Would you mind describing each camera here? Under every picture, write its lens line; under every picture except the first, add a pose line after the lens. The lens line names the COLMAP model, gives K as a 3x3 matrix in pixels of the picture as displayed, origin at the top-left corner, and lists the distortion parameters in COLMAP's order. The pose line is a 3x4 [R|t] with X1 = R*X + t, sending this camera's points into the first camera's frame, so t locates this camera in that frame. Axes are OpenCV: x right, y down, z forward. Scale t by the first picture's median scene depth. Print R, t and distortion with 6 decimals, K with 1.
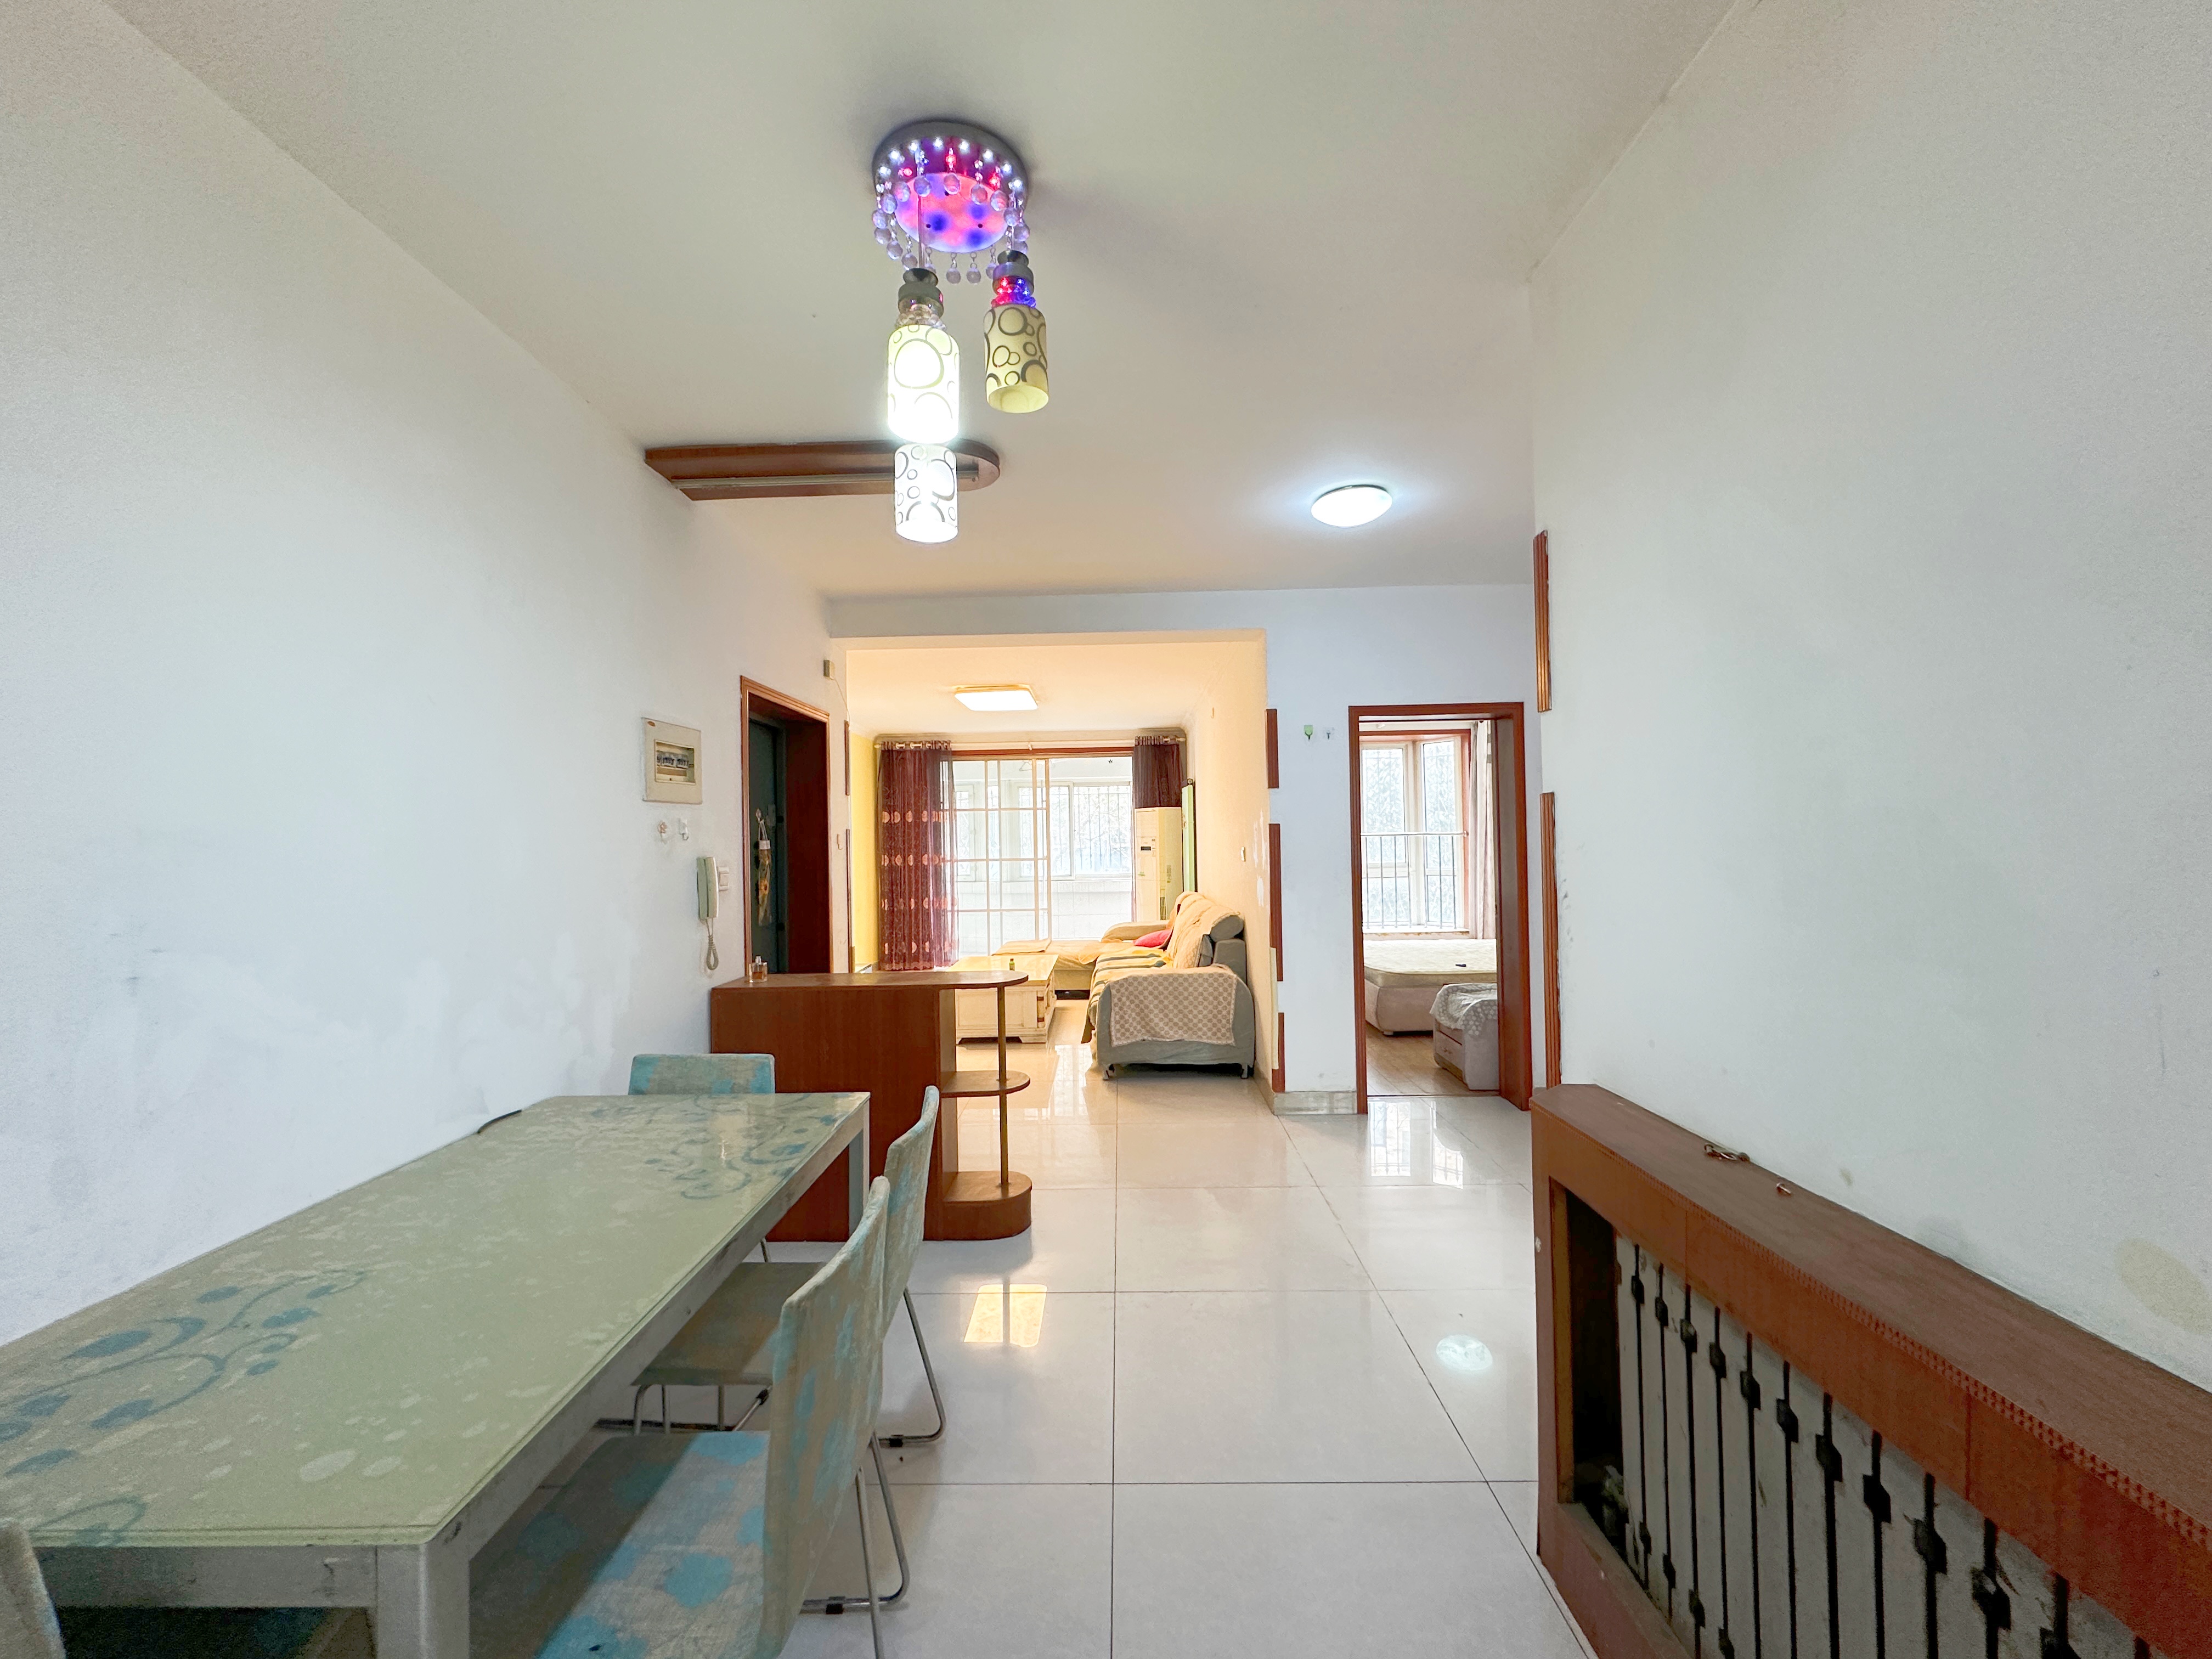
lens RADIAL K [[888.9, 0, 1108.8], [0, 888.9, 836.6], [0, 0, 1]] dist [0.000679, 0.000022]
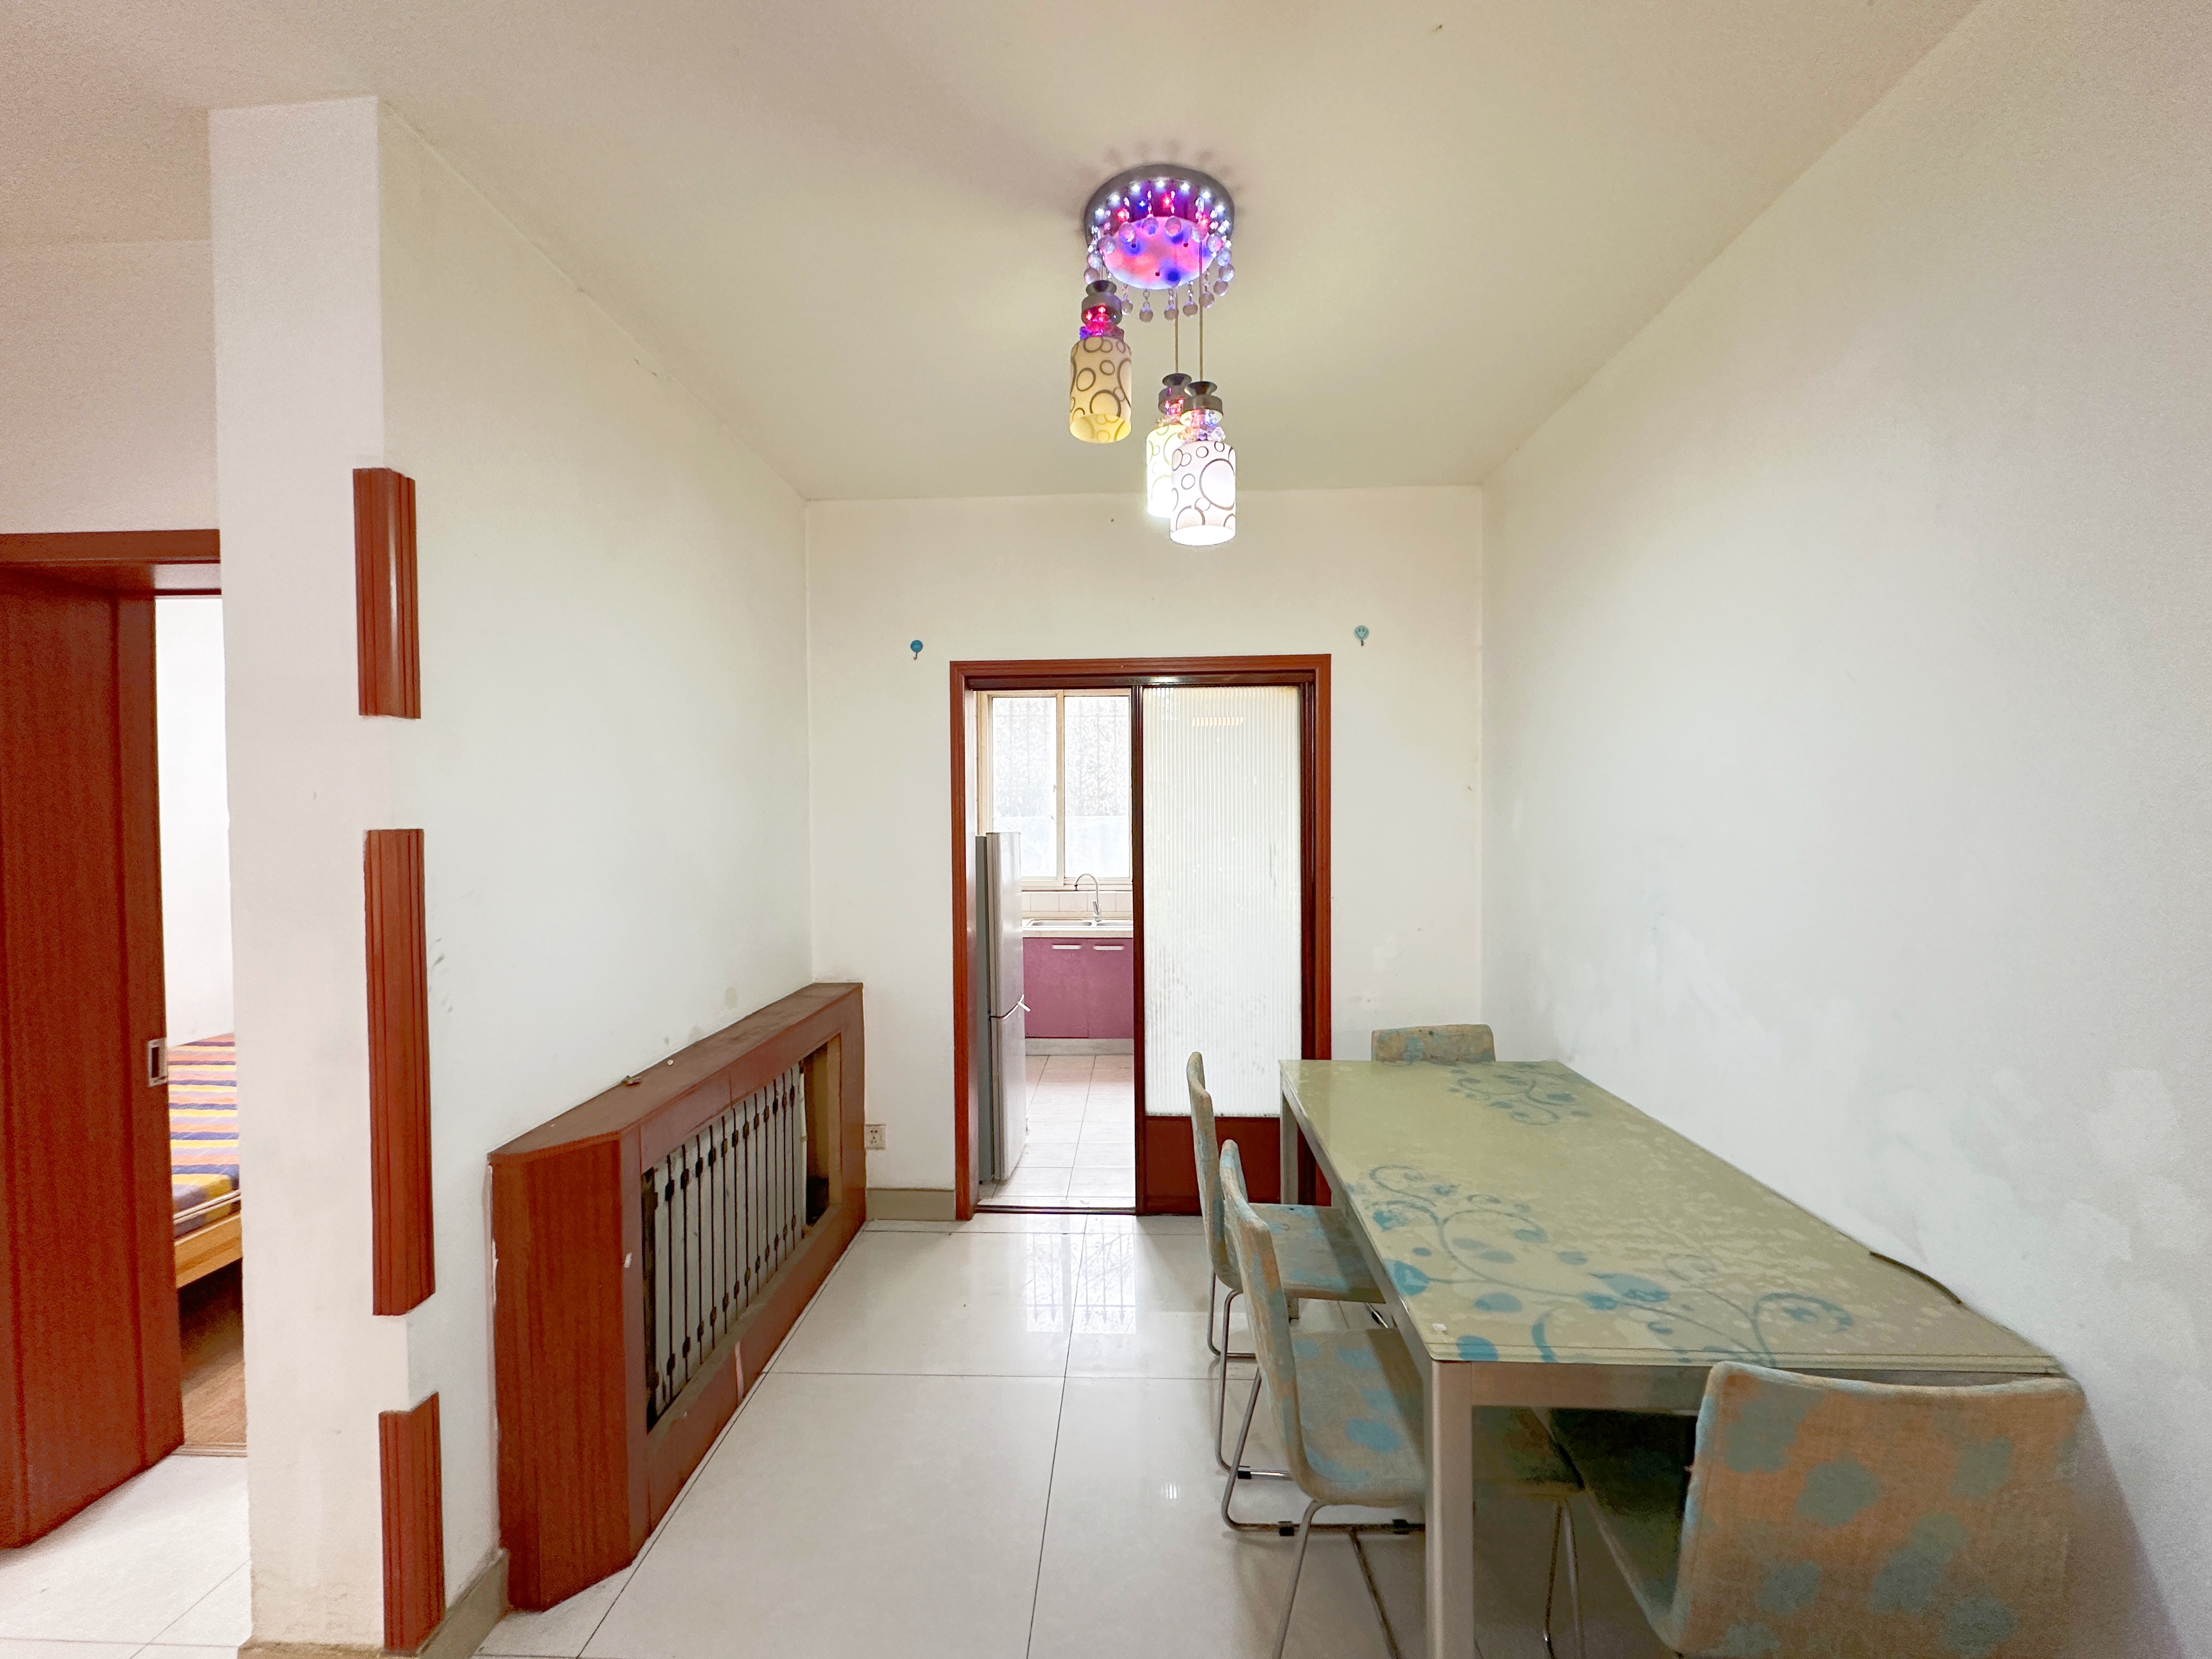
lens RADIAL K [[888.9, 0, 1106.1], [0, 888.9, 827.7], [0, 0, 1]] dist [0.000679, 0.000022]
pose [[-0.999253, 0.026934, 0.027726, -0.114887], [0.027314, 0.999537, 0.013400, -0.048186], [-0.027352, 0.014147, -0.999526, 1.849220]]
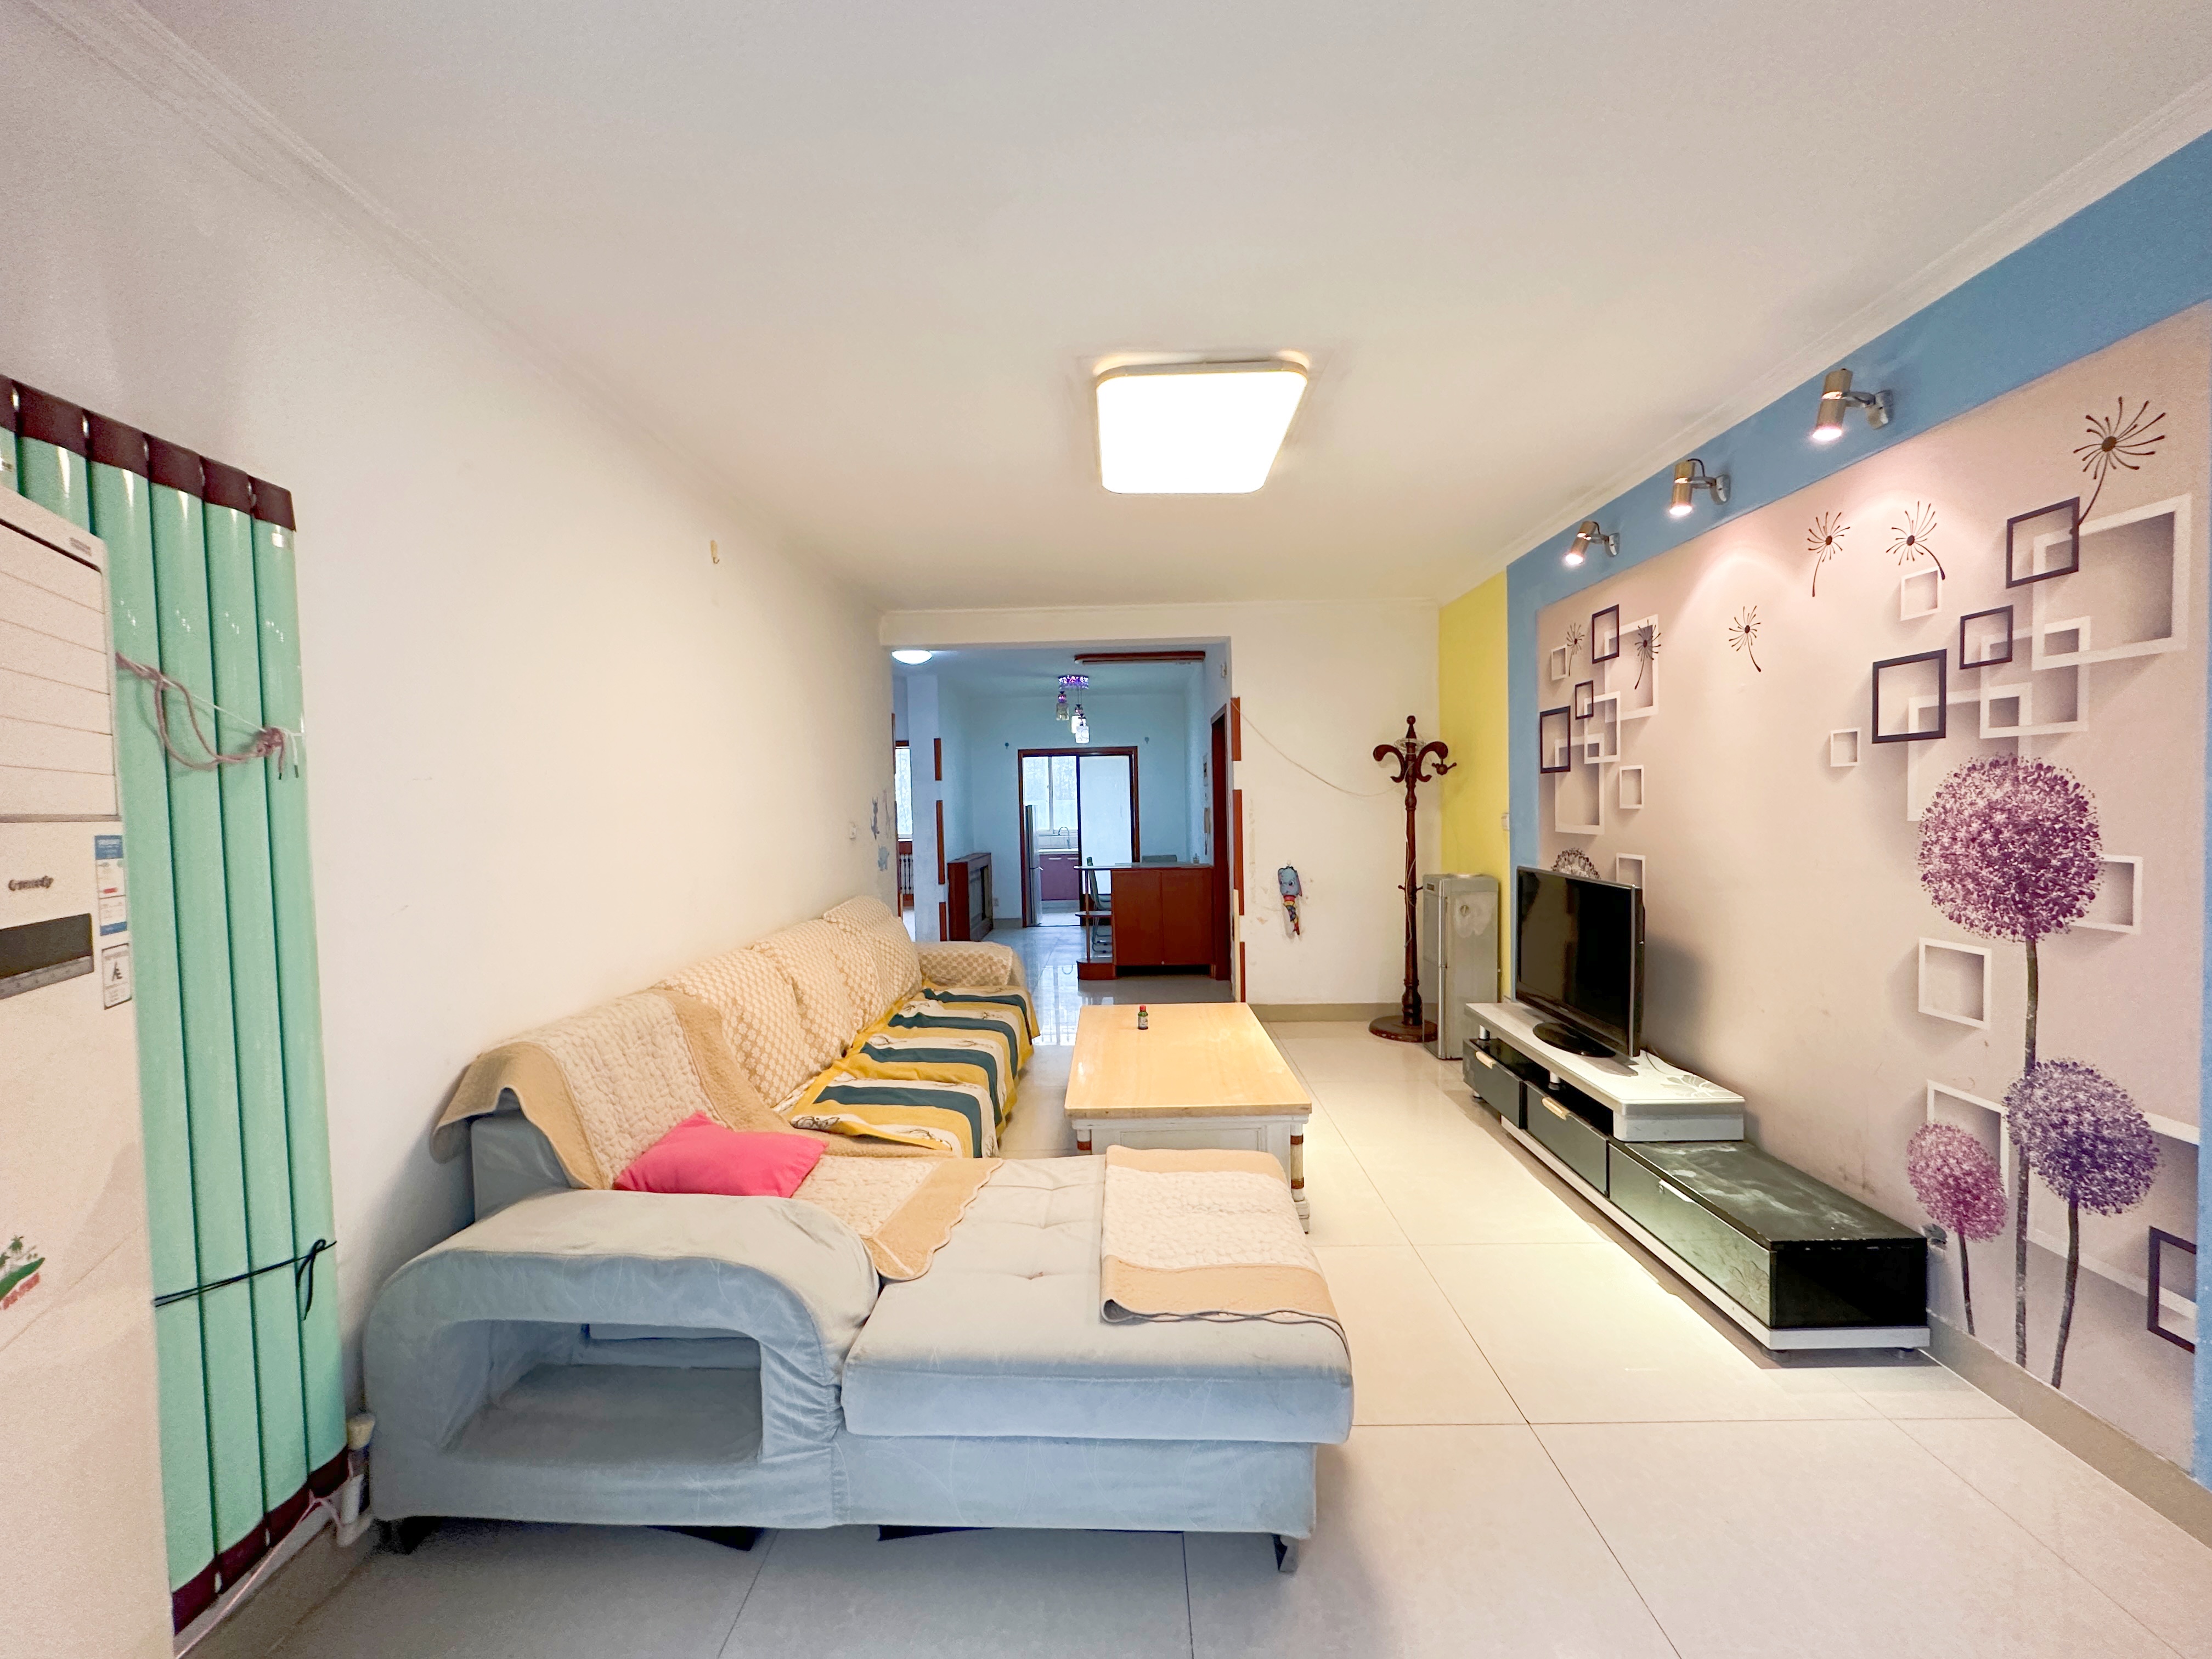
lens RADIAL K [[888.9, 0, 1102.5], [0, 888.9, 836.4], [0, 0, 1]] dist [0.000679, 0.000022]
pose [[-0.998791, 0.047337, 0.013239, -0.353782], [0.047706, 0.998438, 0.029094, 0.044689], [-0.011841, 0.029691, -0.999489, 5.794088]]
